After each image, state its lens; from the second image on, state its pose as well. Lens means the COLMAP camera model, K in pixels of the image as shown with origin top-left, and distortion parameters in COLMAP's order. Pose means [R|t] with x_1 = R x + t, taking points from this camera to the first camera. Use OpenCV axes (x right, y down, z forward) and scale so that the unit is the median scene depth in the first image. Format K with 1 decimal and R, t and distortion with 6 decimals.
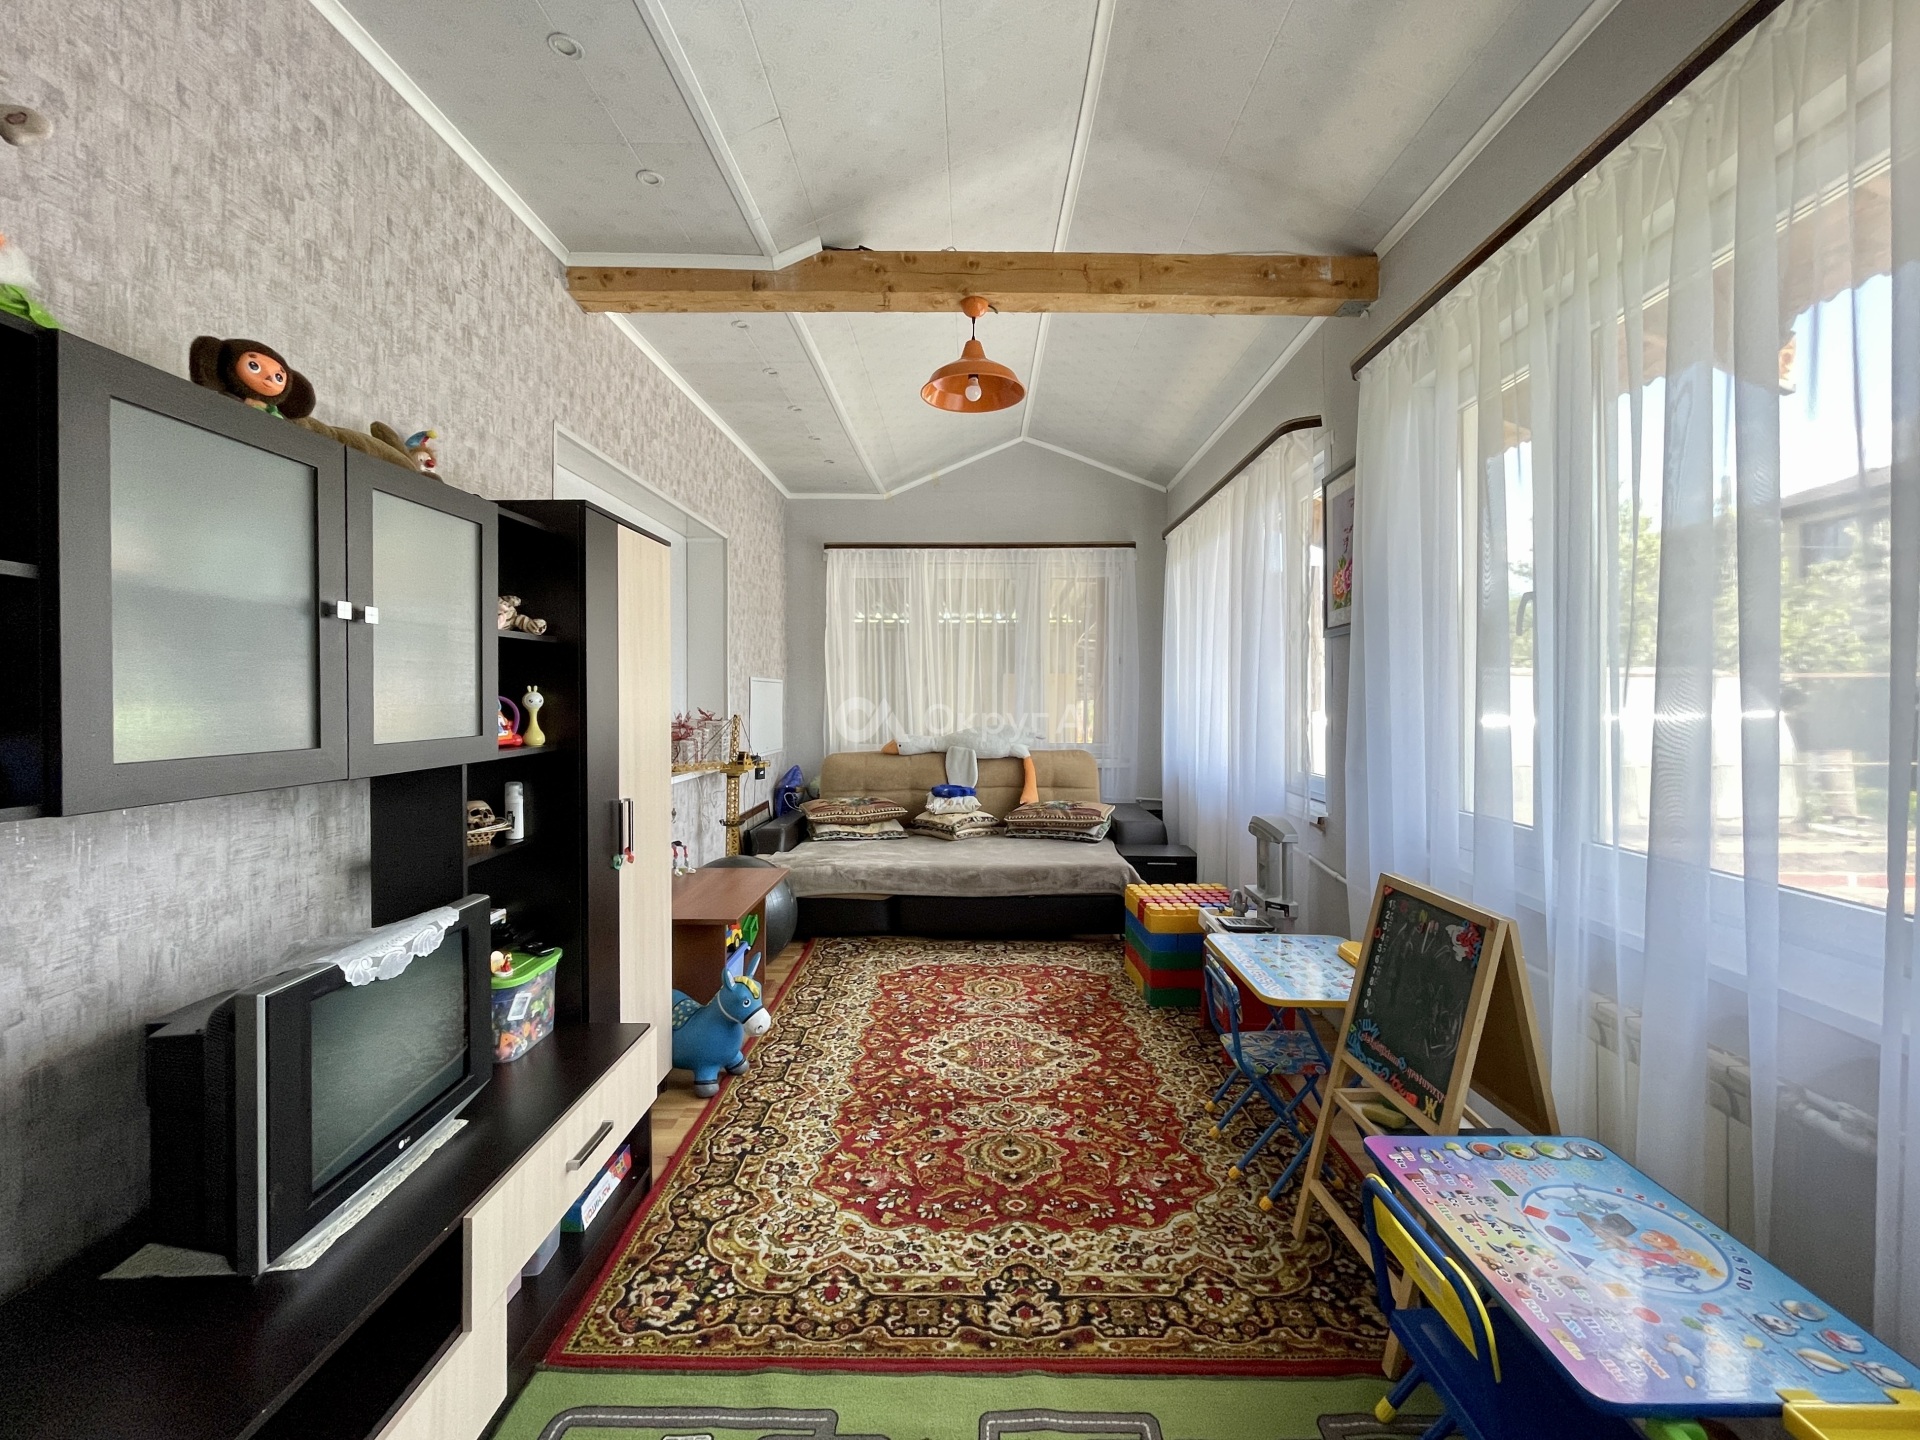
lens RADIAL K [[819.3, 0, 967.7], [0, 819.3, 702.7], [0, 0, 1]] dist [0.002423, -0.000411]
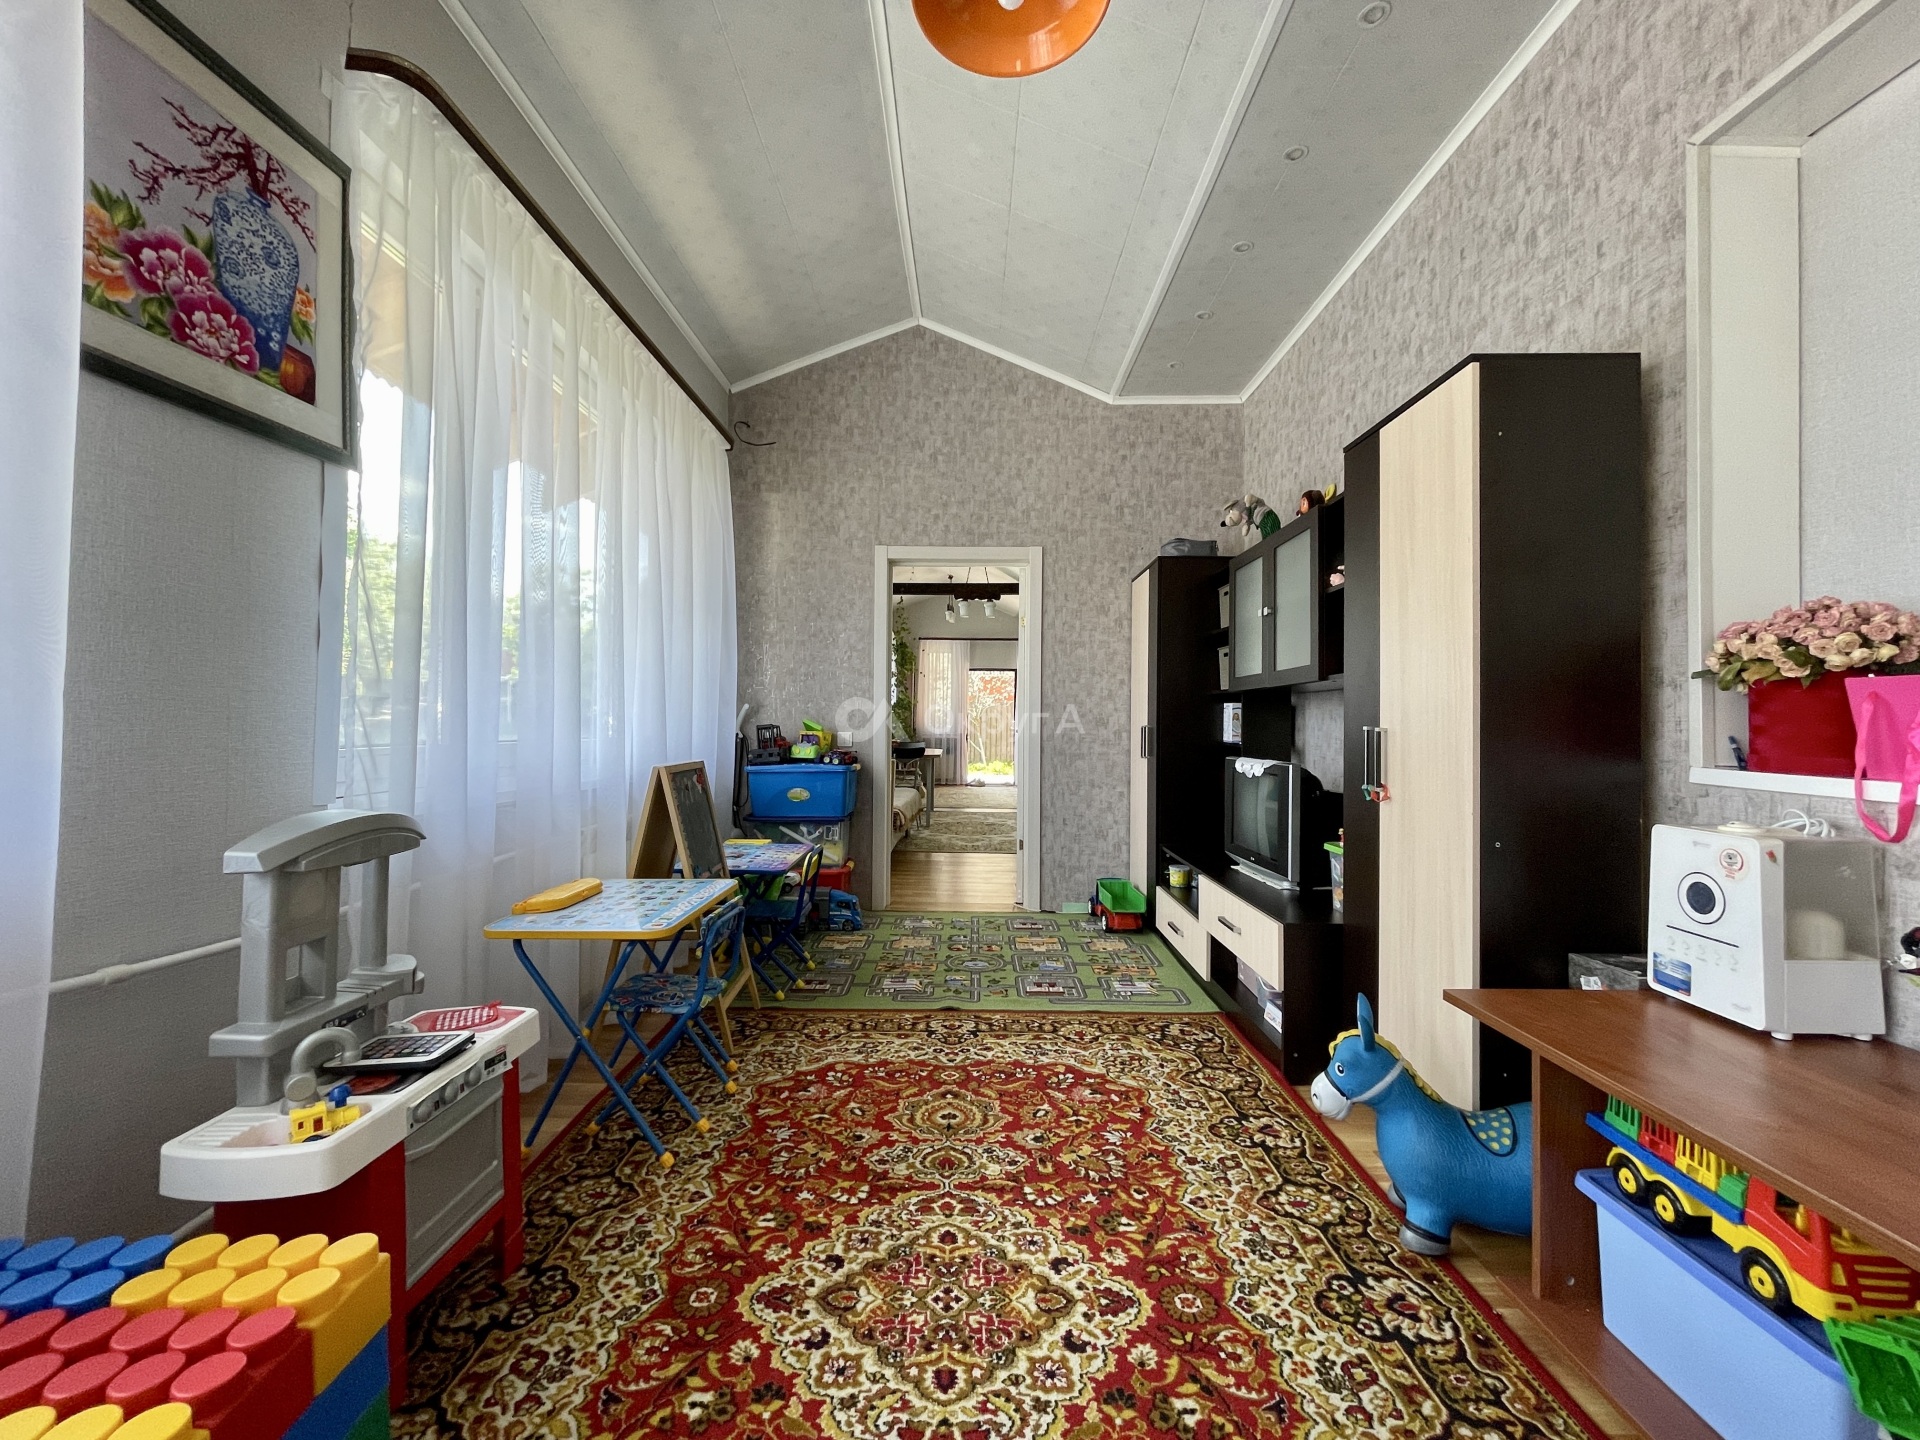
lens RADIAL K [[819.3, 0, 967.7], [0, 819.3, 702.7], [0, 0, 1]] dist [0.002423, -0.000411]
pose [[-0.999915, -0.007586, -0.010641, 0.044373], [-0.007372, 0.999771, -0.020074, 0.109290], [0.010791, -0.019994, -0.999742, 1.875999]]
